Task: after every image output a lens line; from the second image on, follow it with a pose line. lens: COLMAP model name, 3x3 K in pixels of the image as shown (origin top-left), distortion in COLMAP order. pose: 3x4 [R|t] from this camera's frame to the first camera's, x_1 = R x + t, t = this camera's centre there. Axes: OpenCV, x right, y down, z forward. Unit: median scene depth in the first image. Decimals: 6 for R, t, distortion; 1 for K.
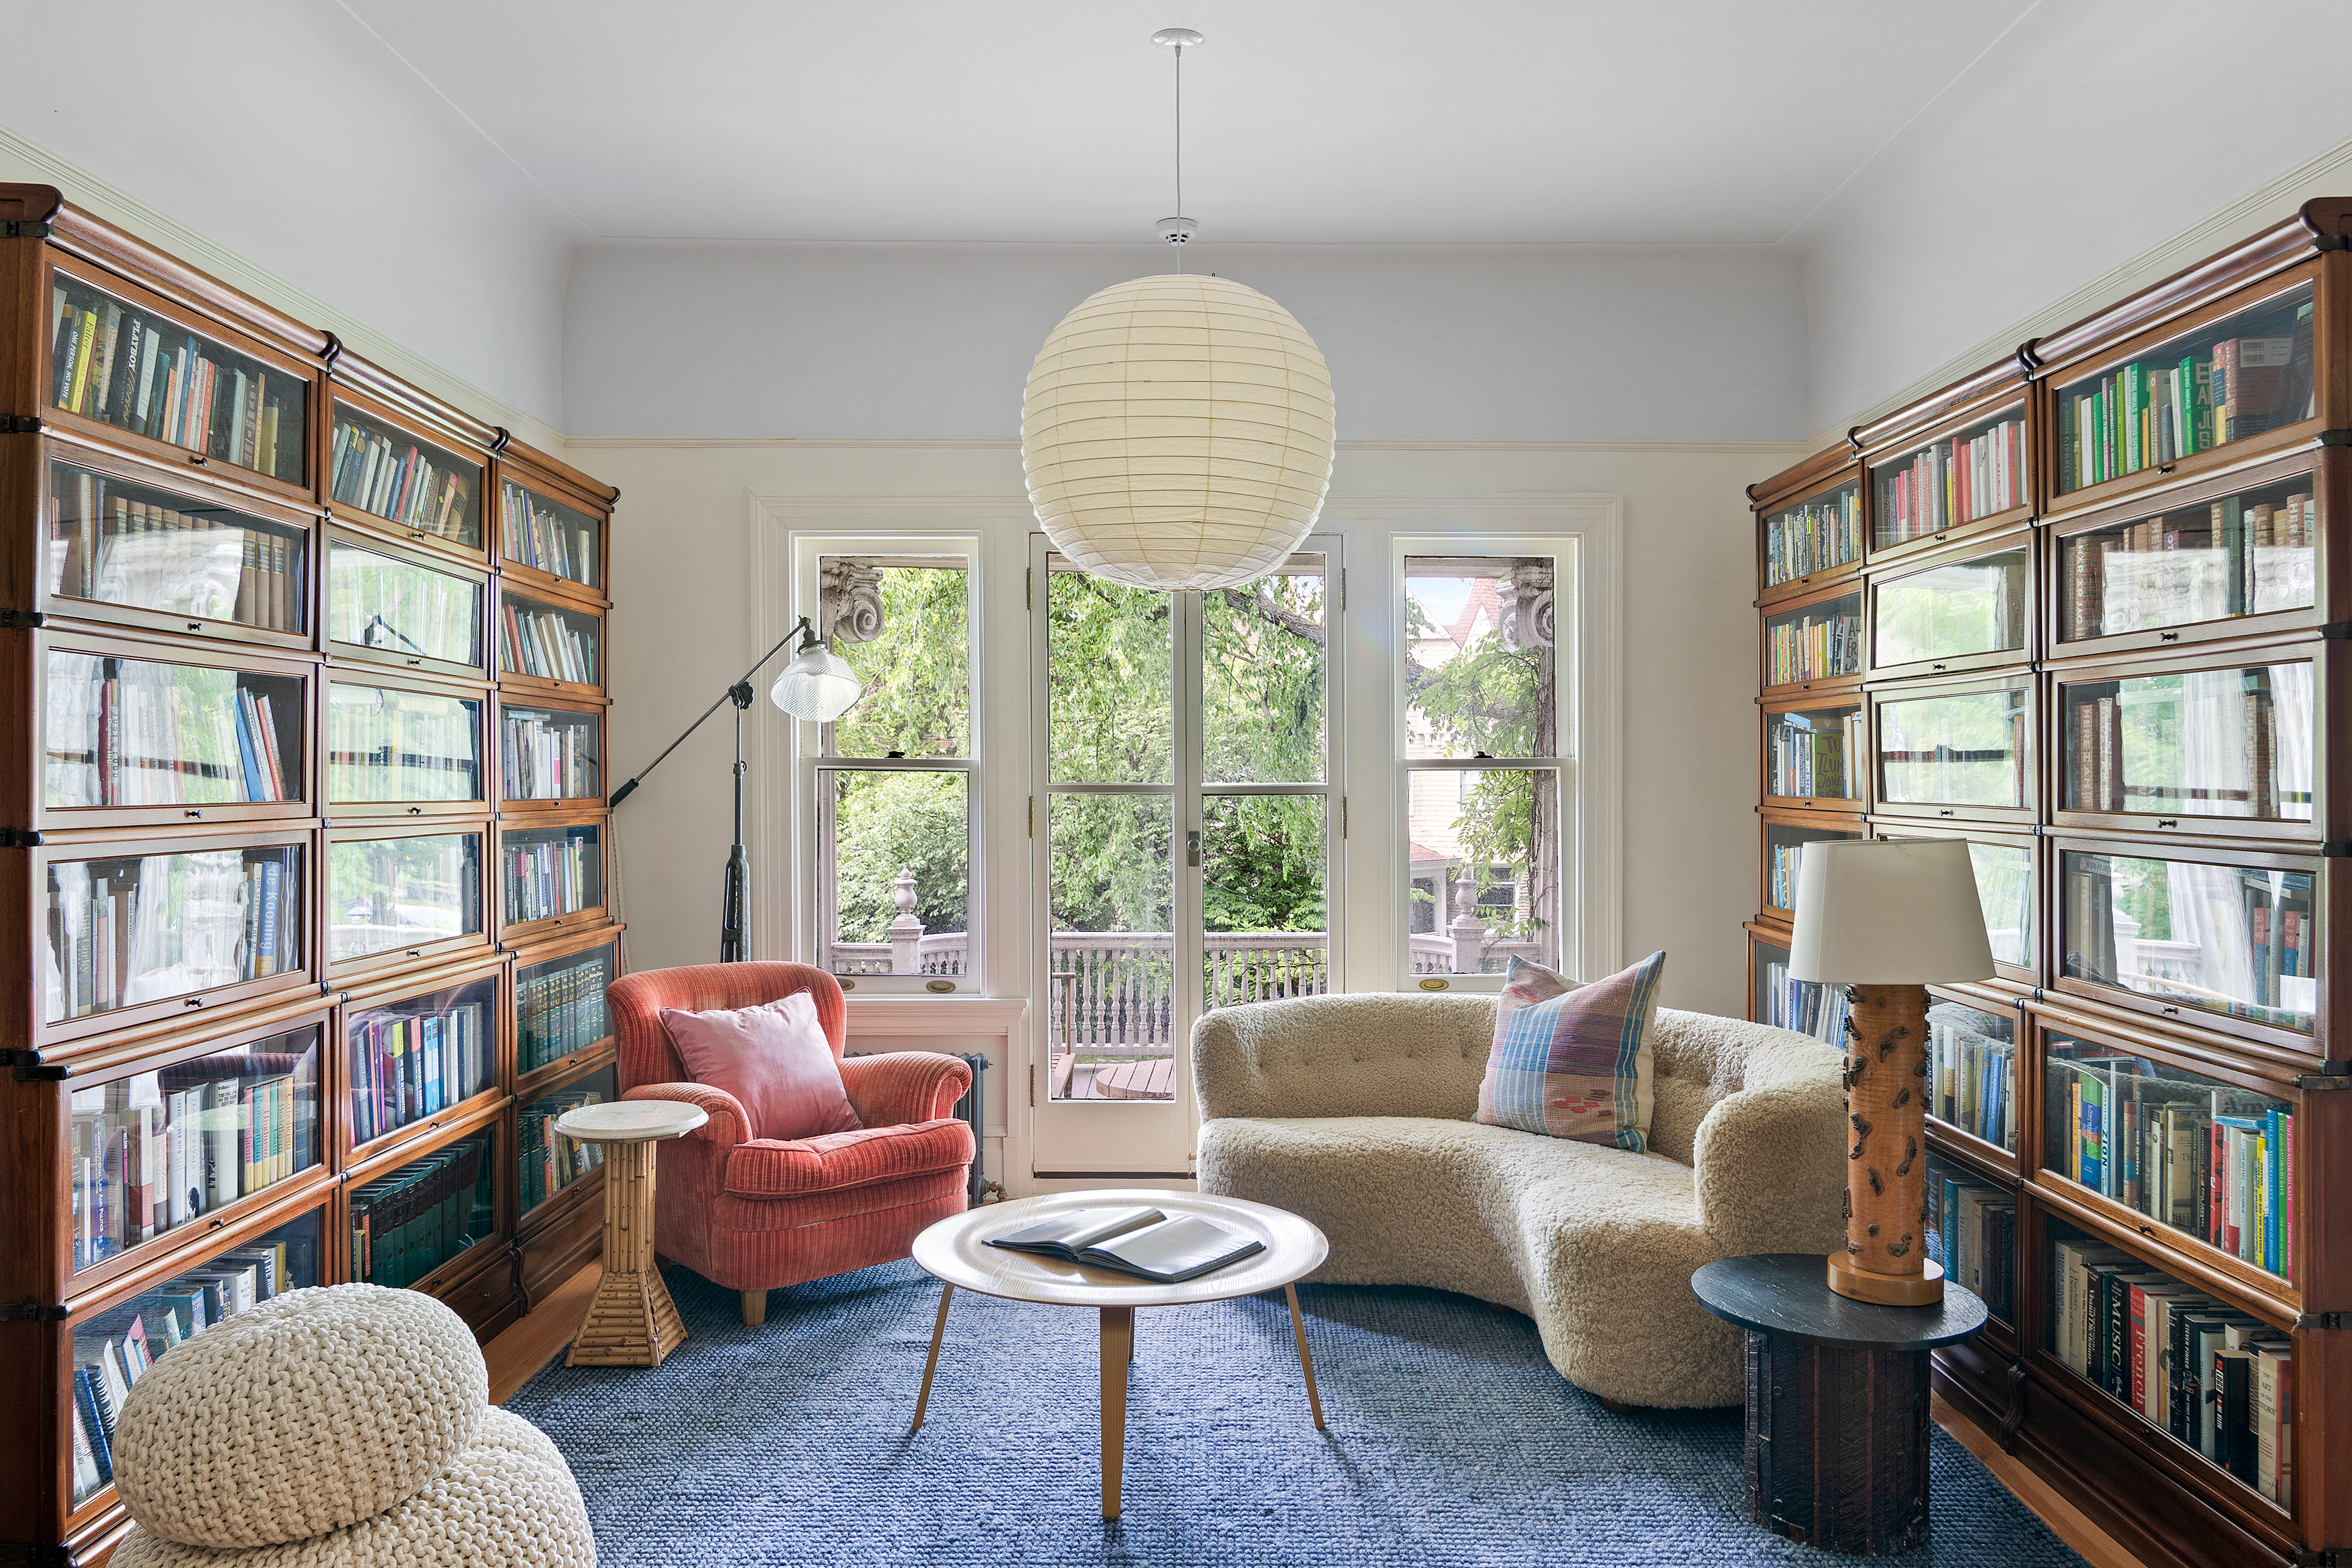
lens RADIAL K [[1695.5, 0, 1176.1], [0, 1695.5, 783.5], [0, 0, 1]] dist [0.000360, 0.000007]
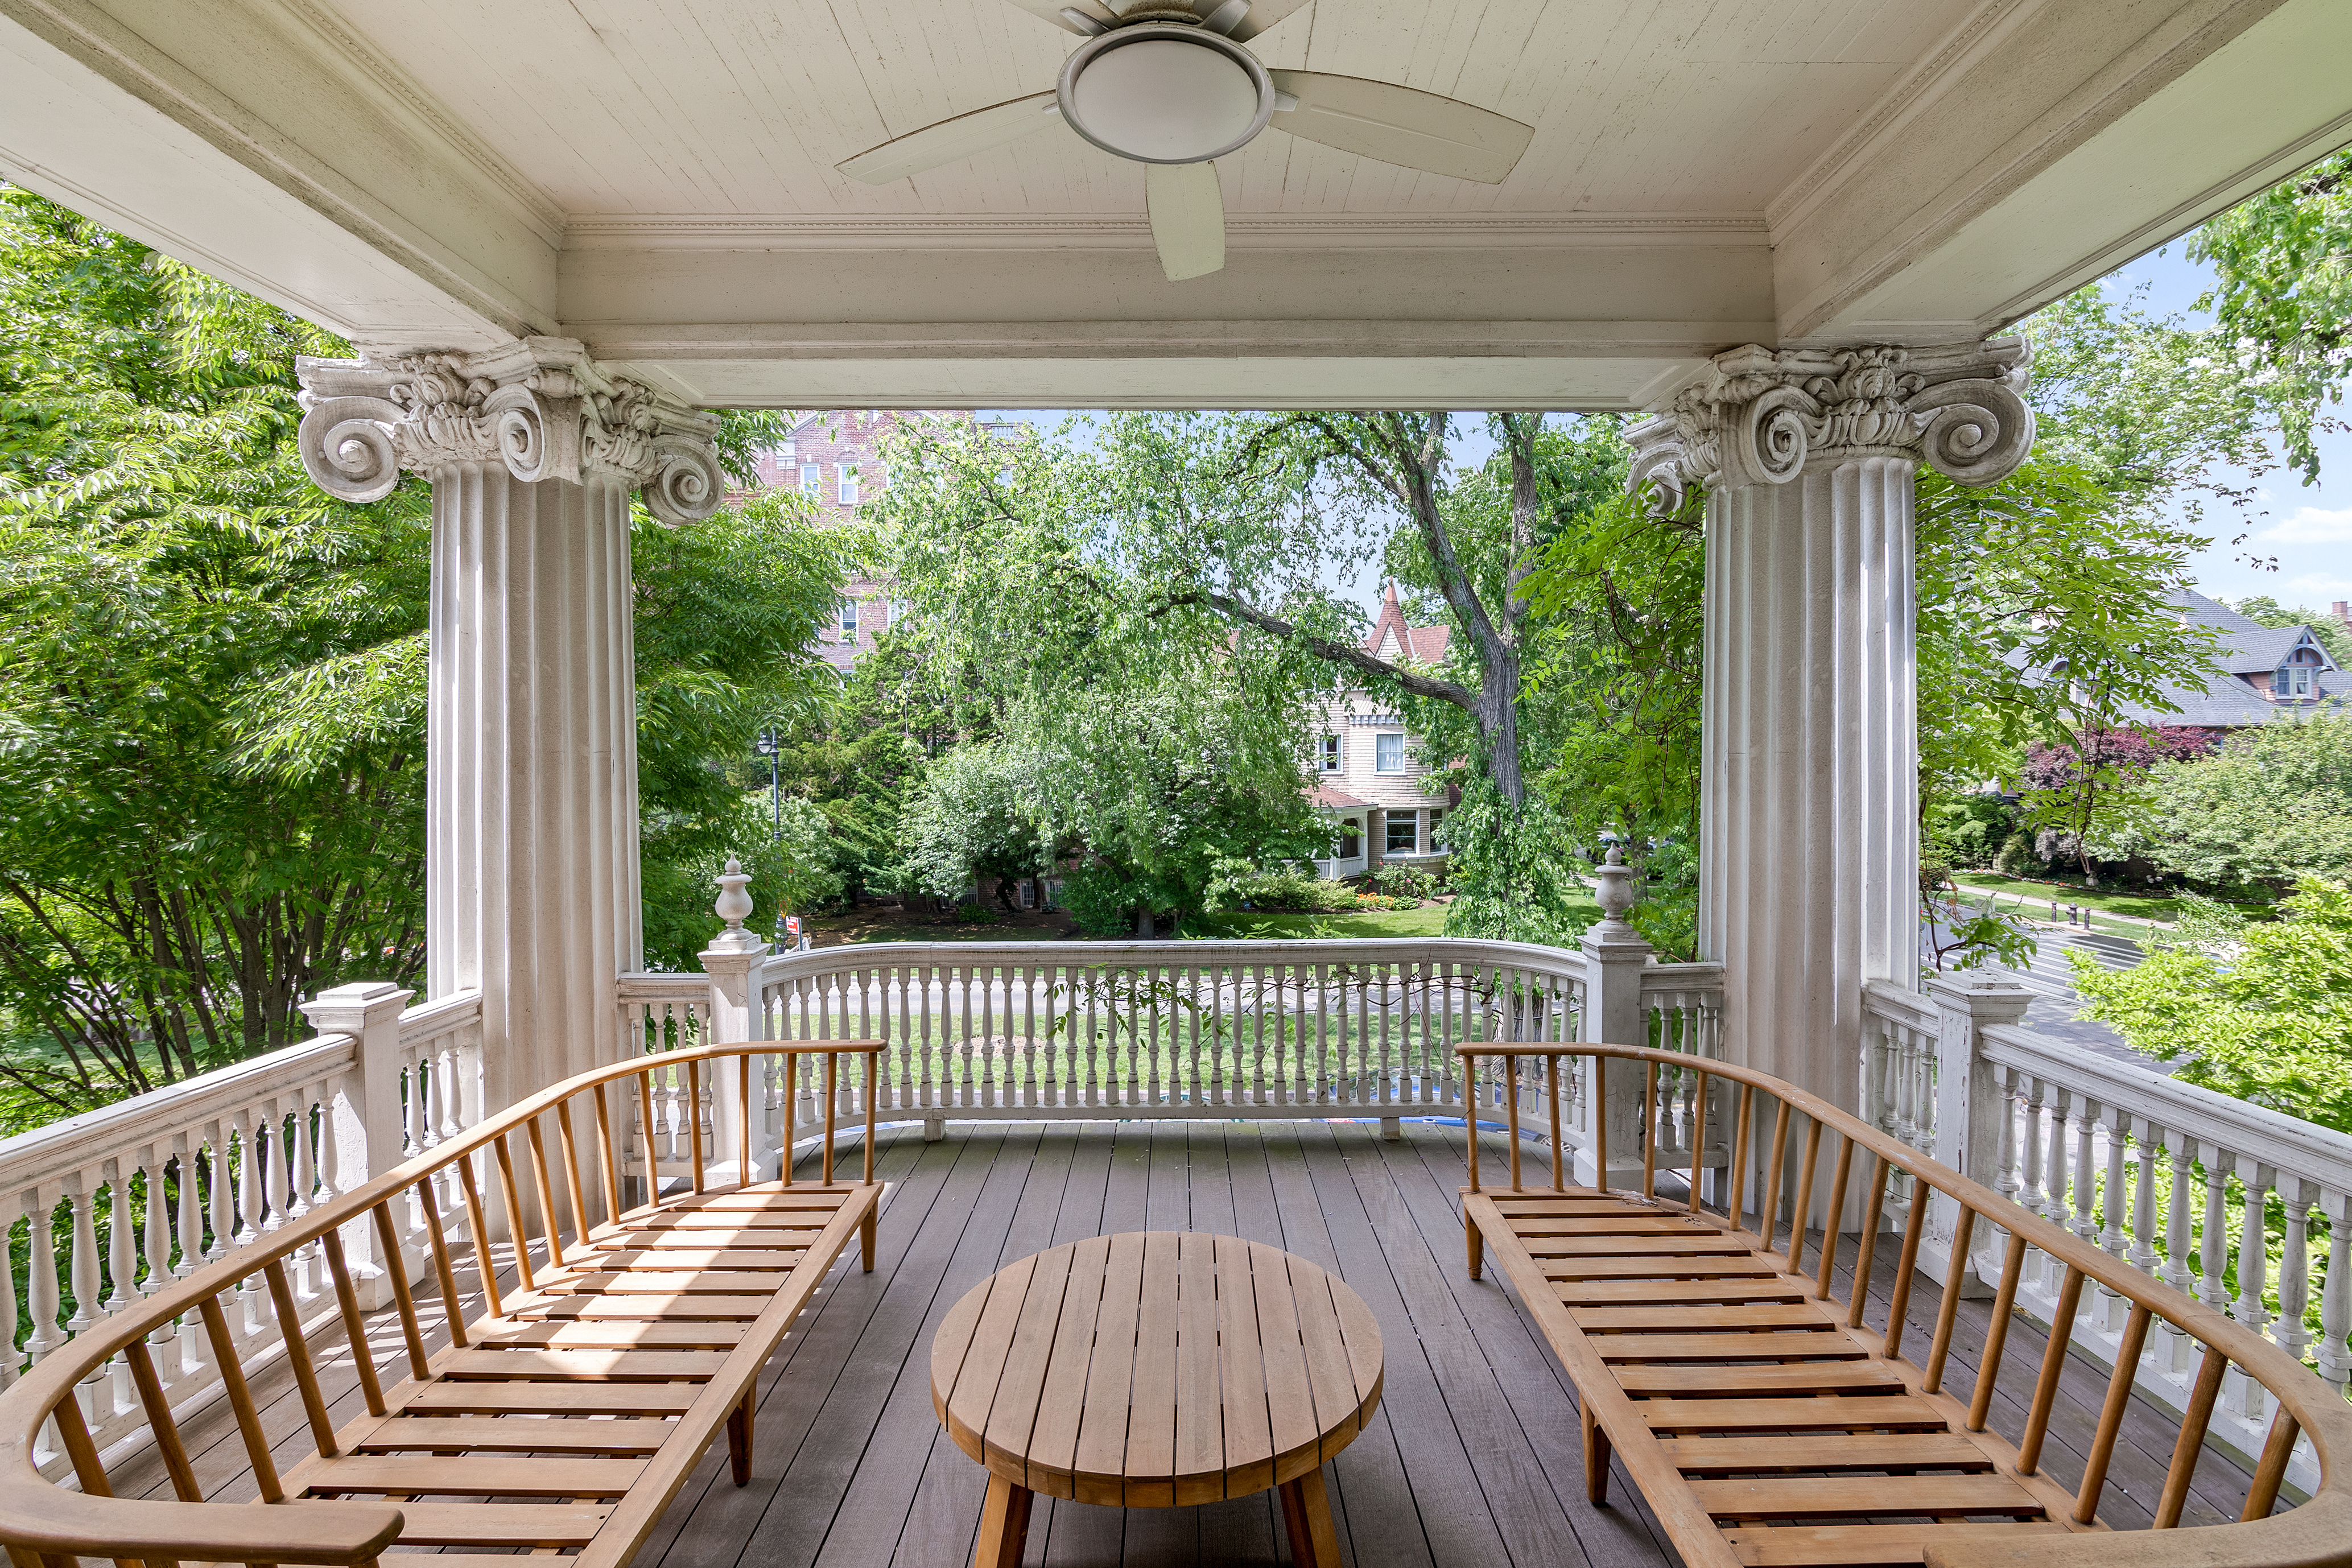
lens RADIAL K [[1077.3, 0, 1178.5], [0, 1077.3, 781.4], [0, 0, 1]] dist [-0.012834, -0.000432]
pose [[0.999941, -0.010828, 0.000409, 0.002703], [0.010815, 0.999669, 0.023331, 0.003769], [-0.000661, -0.023325, 0.999728, 0.186459]]
